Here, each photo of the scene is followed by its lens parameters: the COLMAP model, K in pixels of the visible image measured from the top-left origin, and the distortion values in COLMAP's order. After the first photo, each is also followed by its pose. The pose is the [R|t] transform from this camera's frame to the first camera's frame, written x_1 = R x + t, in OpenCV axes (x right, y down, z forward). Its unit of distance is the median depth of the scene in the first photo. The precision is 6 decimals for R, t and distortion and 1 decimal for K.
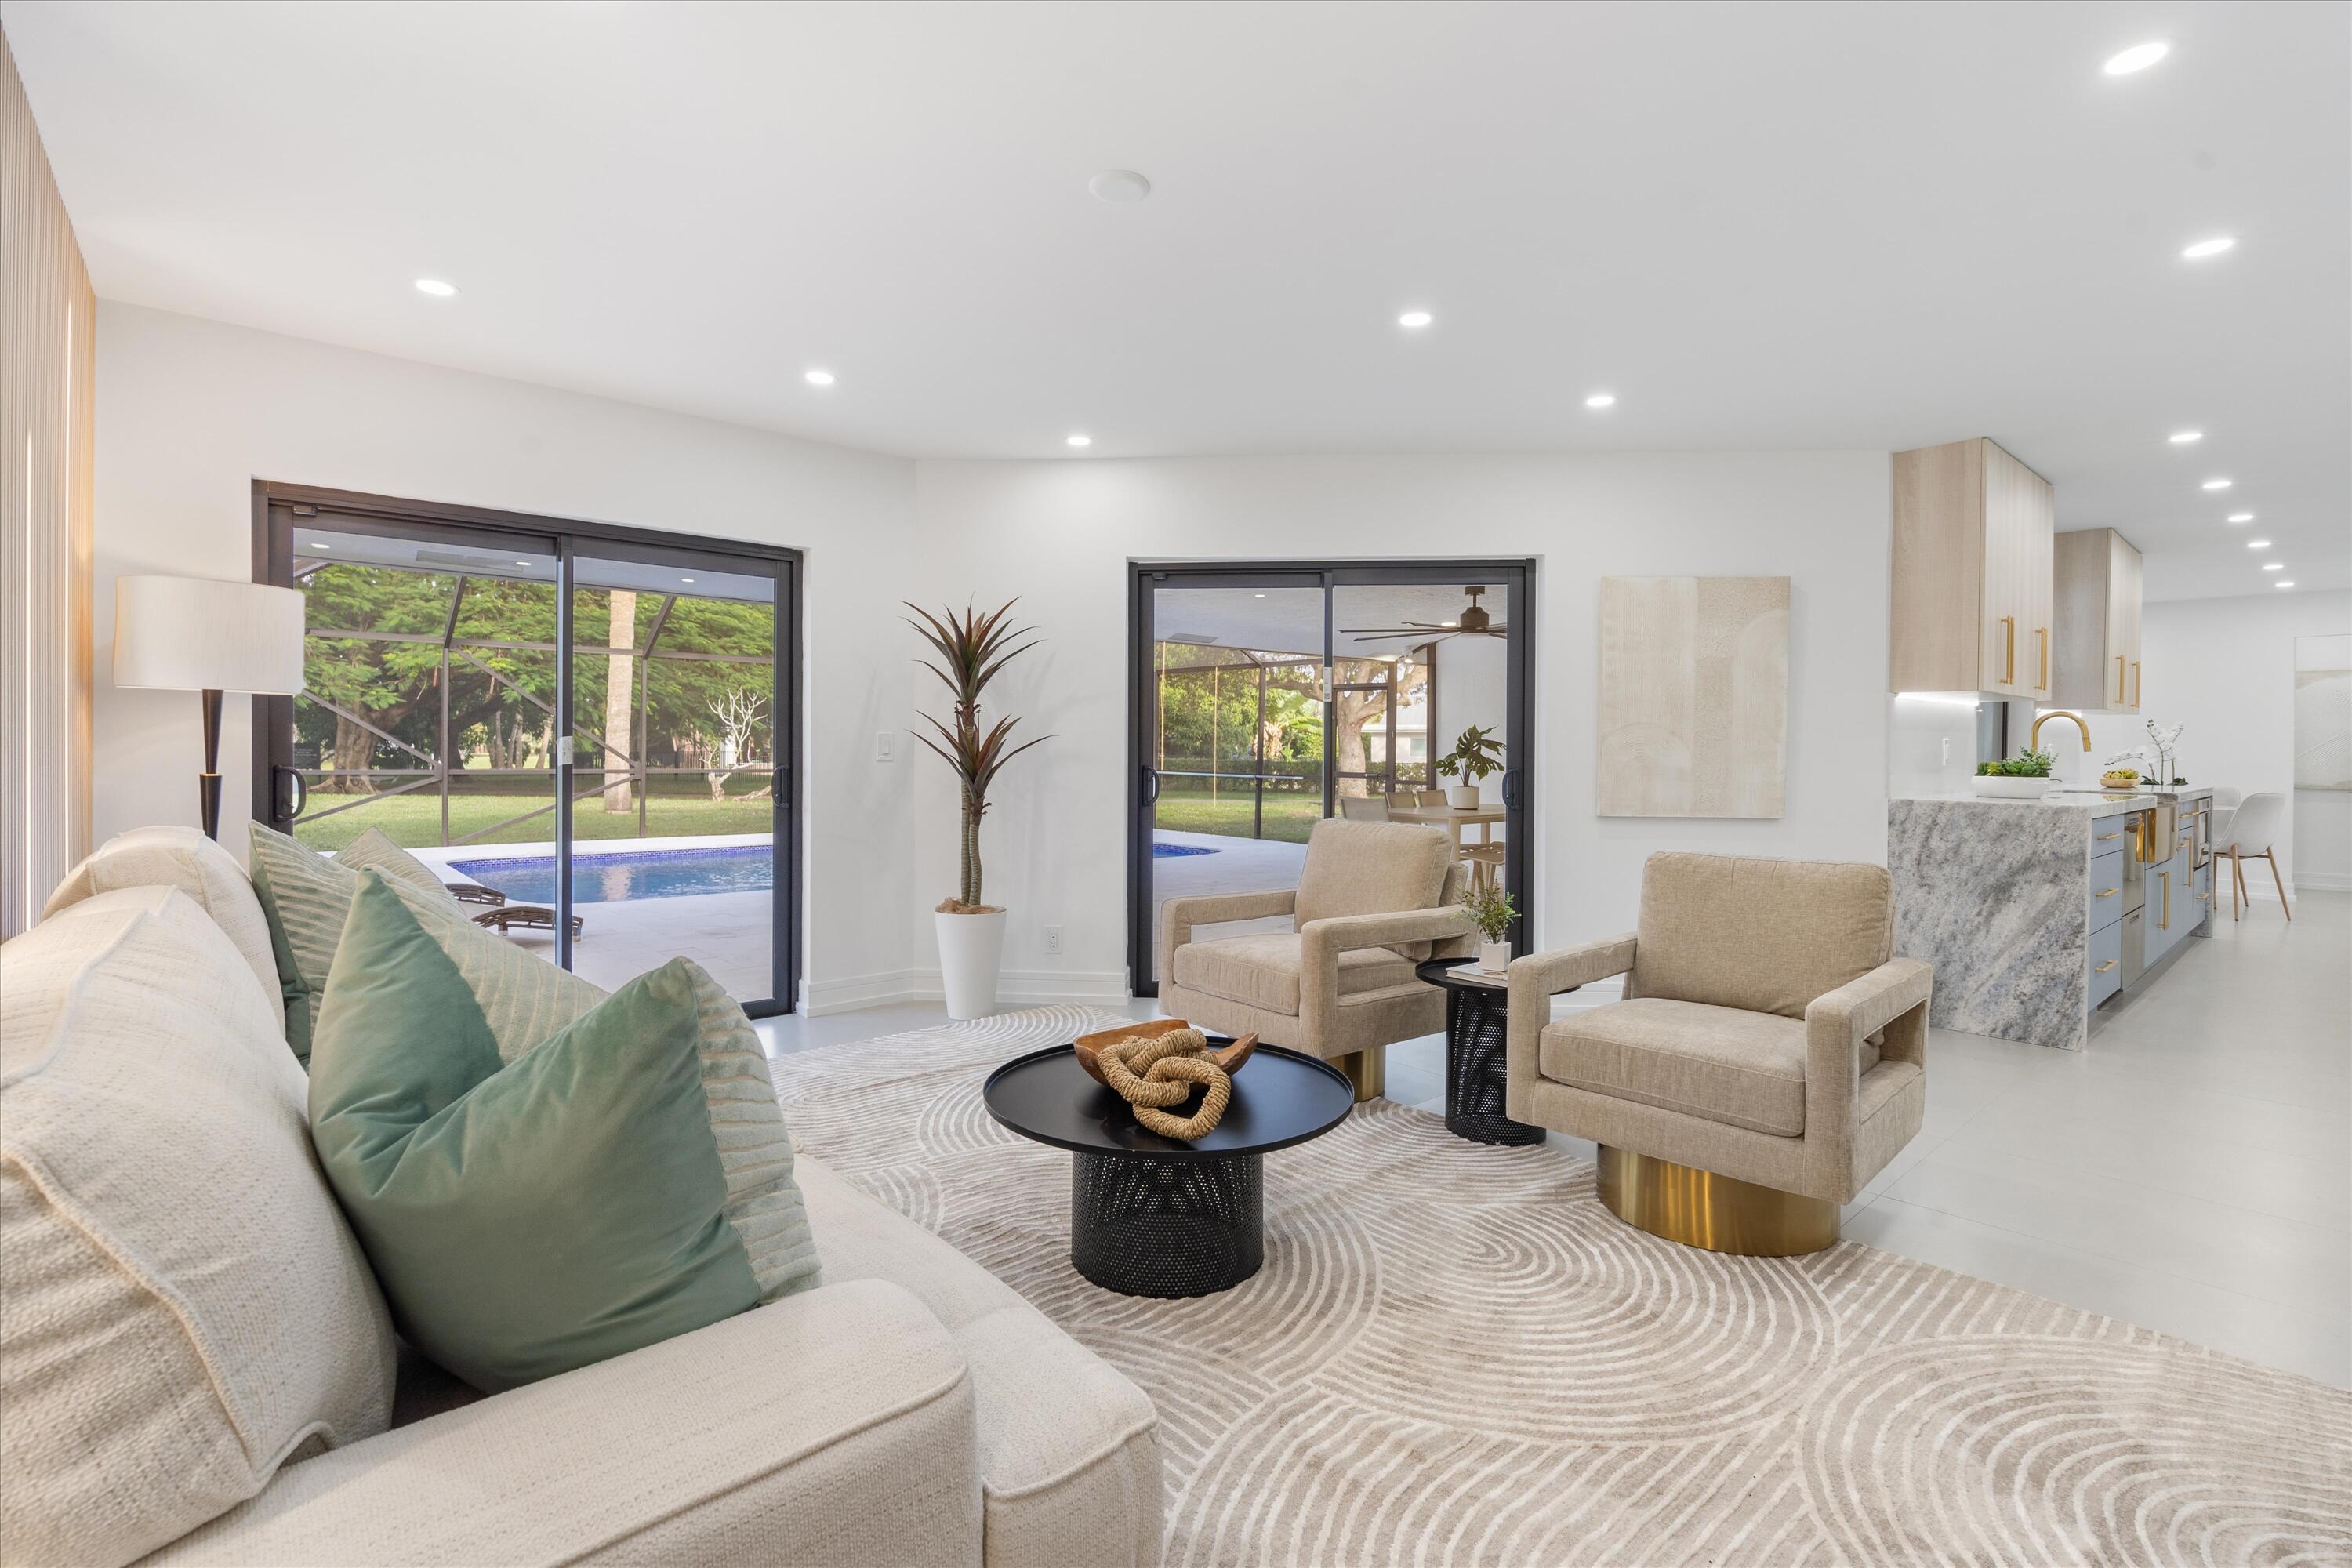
lens RADIAL K [[1073.2, 0, 1172.3], [0, 1073.2, 776.5], [0, 0, 1]] dist [-0.004906, 0.000401]
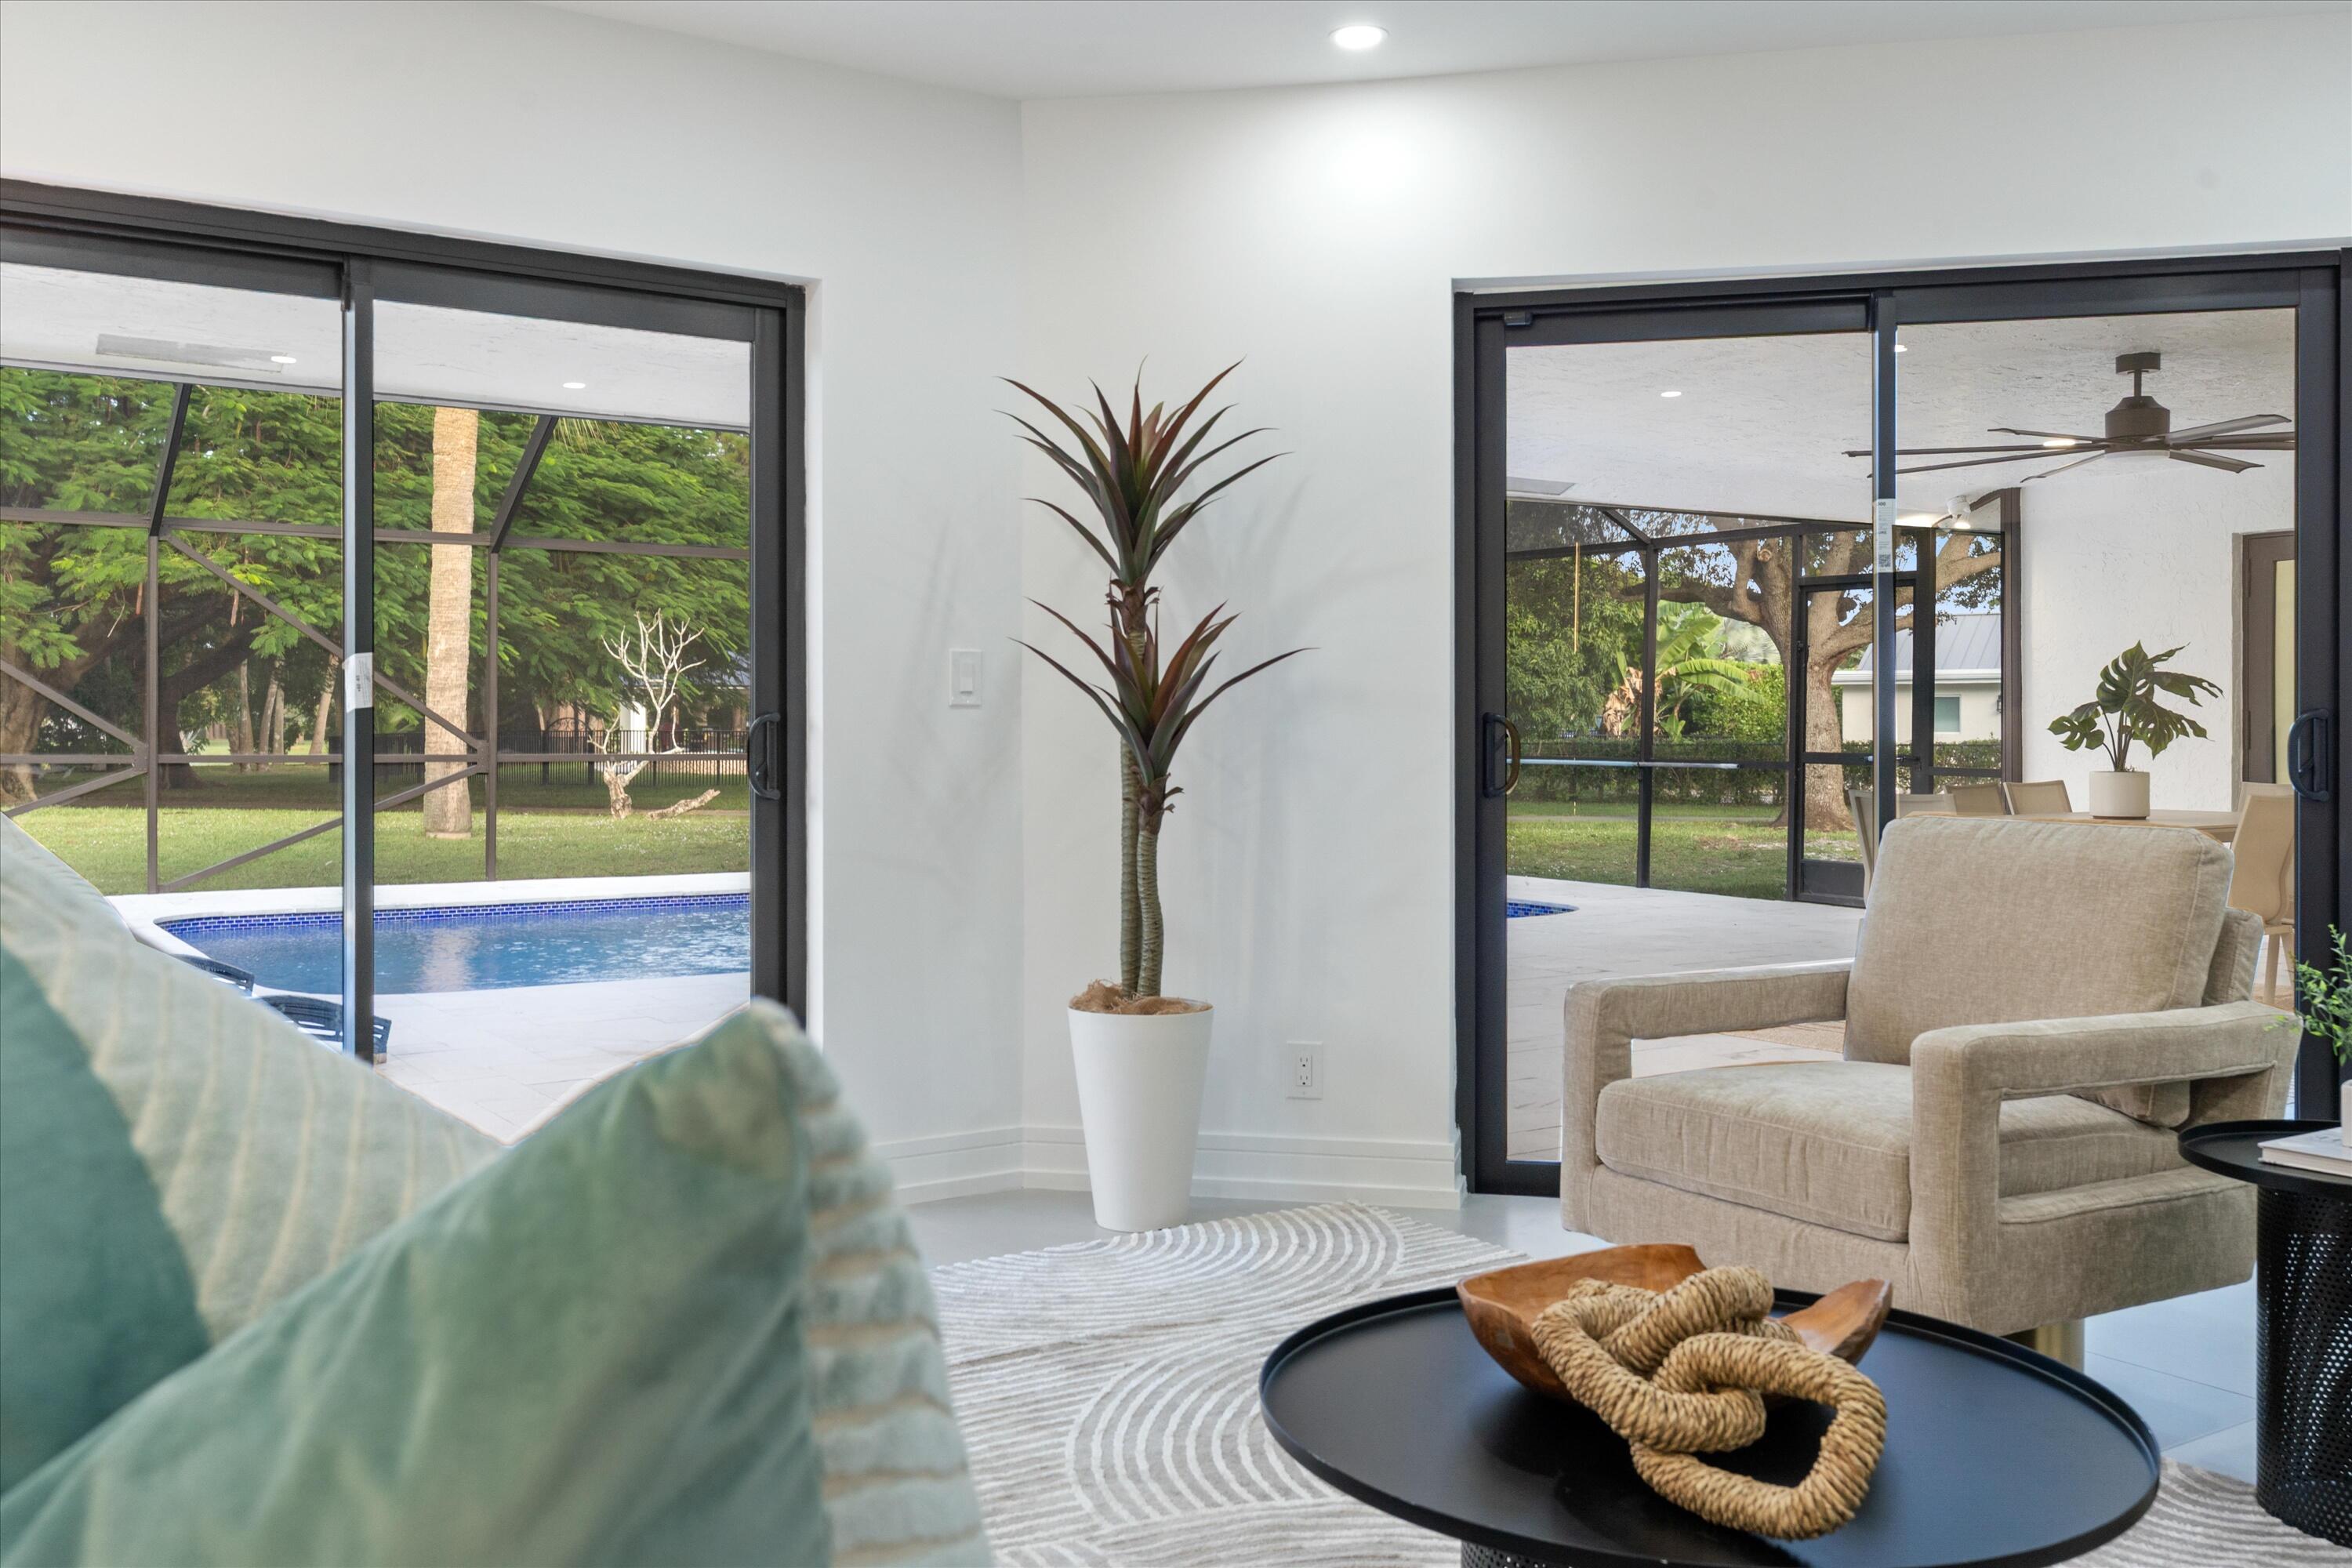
lens RADIAL K [[2013.6, 0, 1176.4], [0, 2013.6, 778.2], [0, 0, 1]] dist [0.005100, -0.016496]
pose [[0.991718, -0.003329, -0.128389, -0.054307], [0.003251, 0.999994, -0.000817, 0.021249], [0.128391, 0.000393, 0.991724, 0.092379]]
